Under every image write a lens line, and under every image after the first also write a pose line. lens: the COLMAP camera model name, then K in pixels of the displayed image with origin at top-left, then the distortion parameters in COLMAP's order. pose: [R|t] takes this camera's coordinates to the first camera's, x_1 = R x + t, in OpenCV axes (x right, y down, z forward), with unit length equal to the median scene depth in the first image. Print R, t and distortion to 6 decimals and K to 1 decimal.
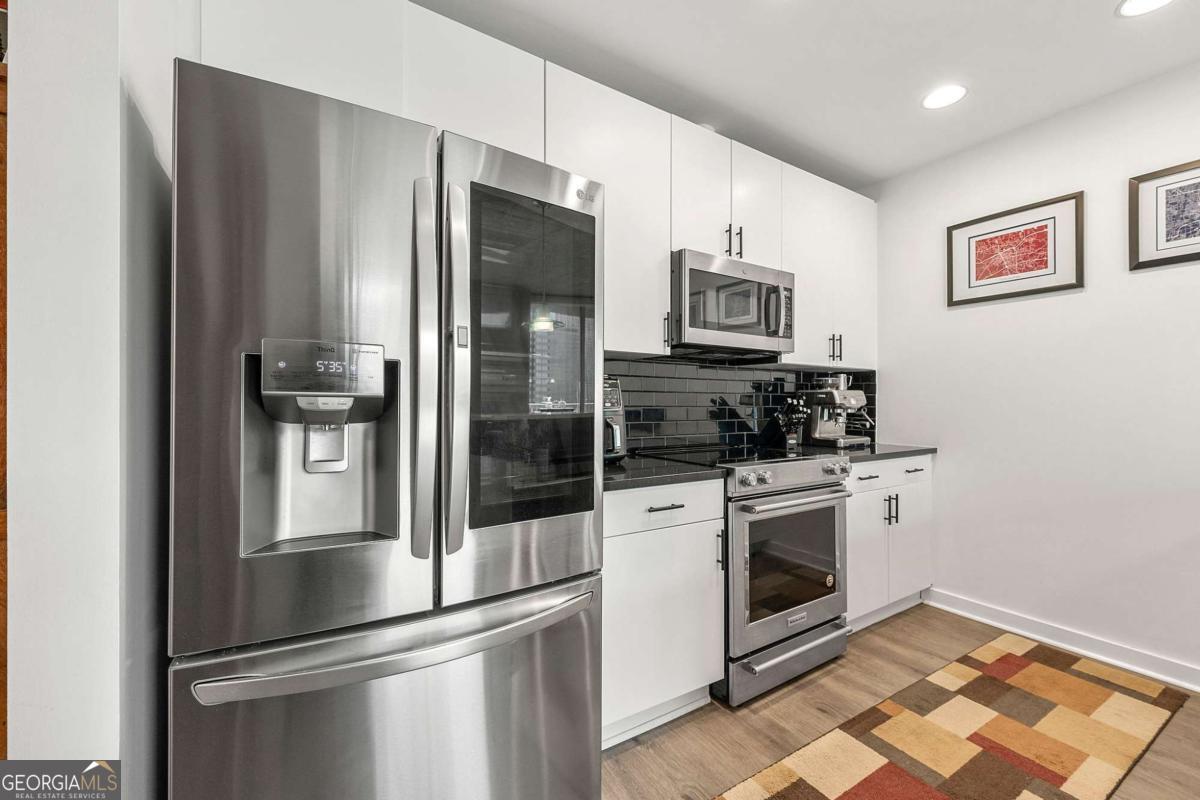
lens RADIAL K [[480.3, 0, 597.0], [0, 480.3, 398.1], [0, 0, 1]] dist [-0.000096, 0.000093]
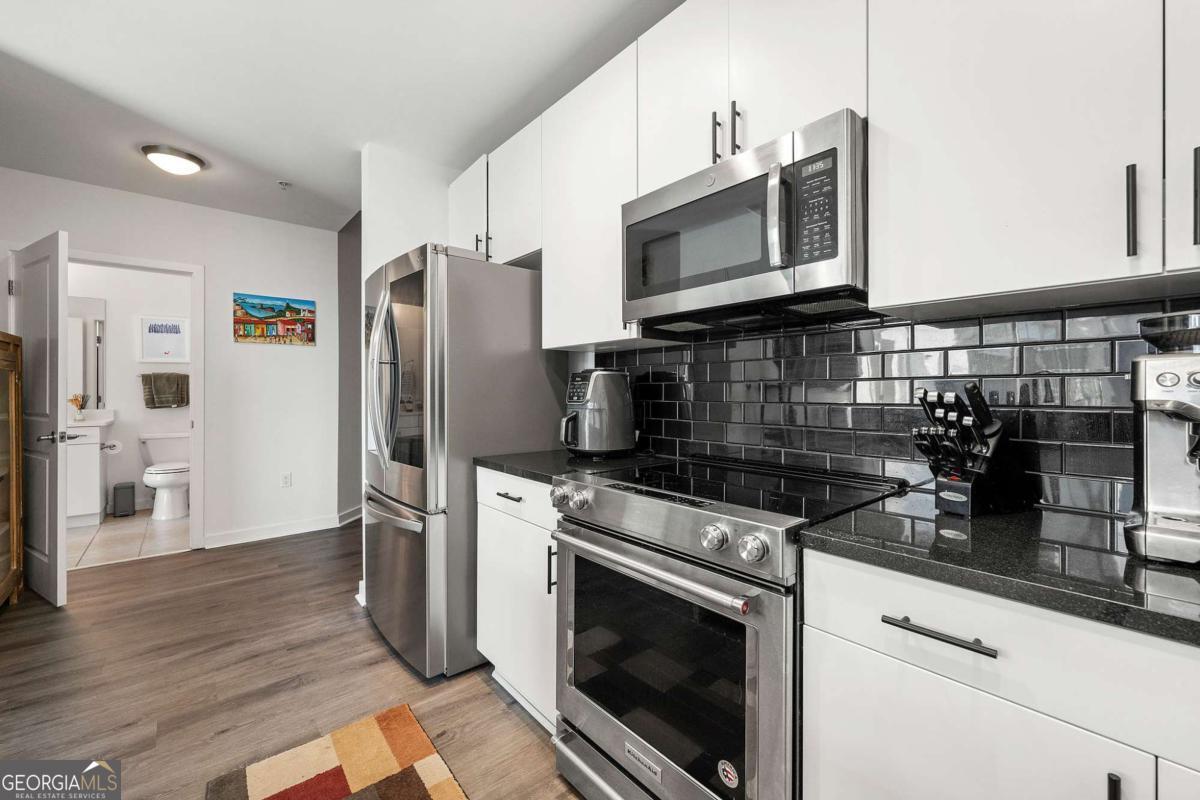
lens RADIAL K [[480.3, 0, 599.8], [0, 480.3, 393.2], [0, 0, 1]] dist [-0.000096, 0.000093]
pose [[0.143601, -0.004055, -0.989627, 0.930654], [0.009367, 0.999952, -0.002738, 0.005270], [0.989591, -0.008877, 0.143633, 0.807152]]
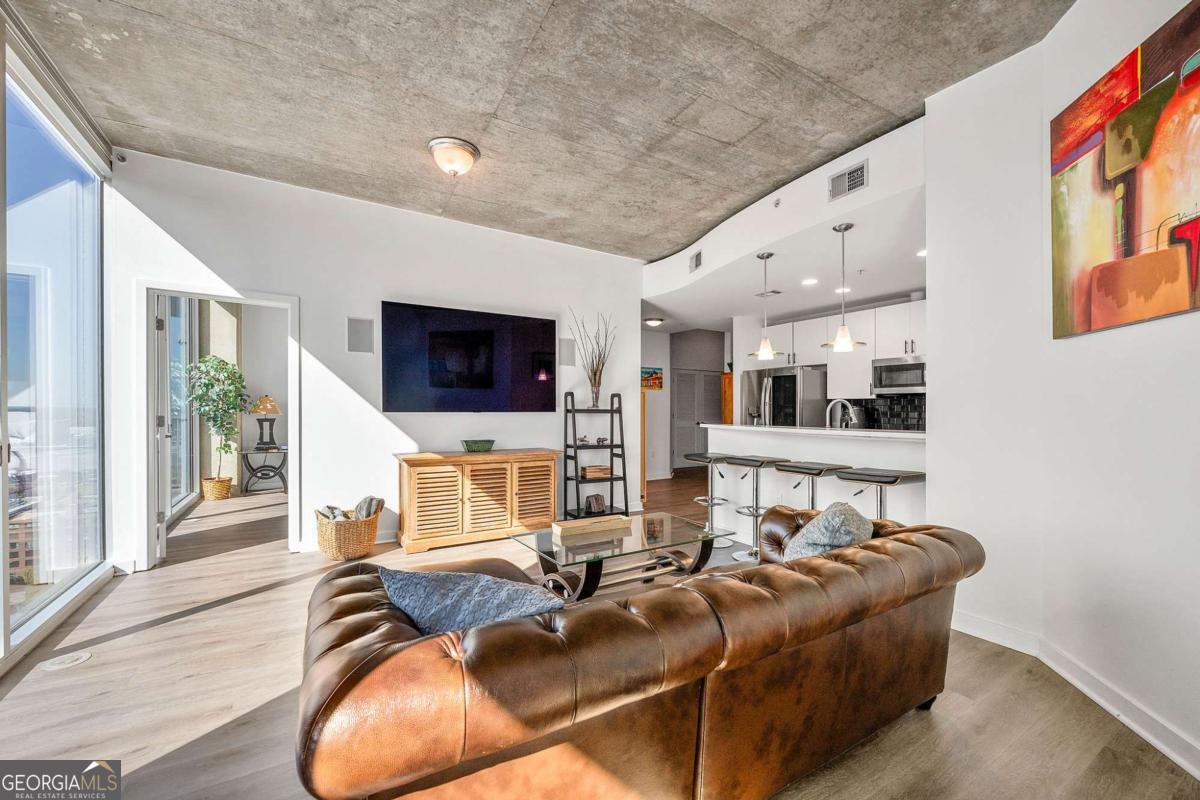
lens RADIAL K [[480.3, 0, 597.8], [0, 480.3, 412.4], [0, 0, 1]] dist [-0.000096, 0.000093]
pose [[-0.002205, -0.001842, -0.999996, 2.786712], [0.000448, 0.999998, -0.001843, -0.007390], [0.999997, -0.000452, -0.002204, -0.527629]]
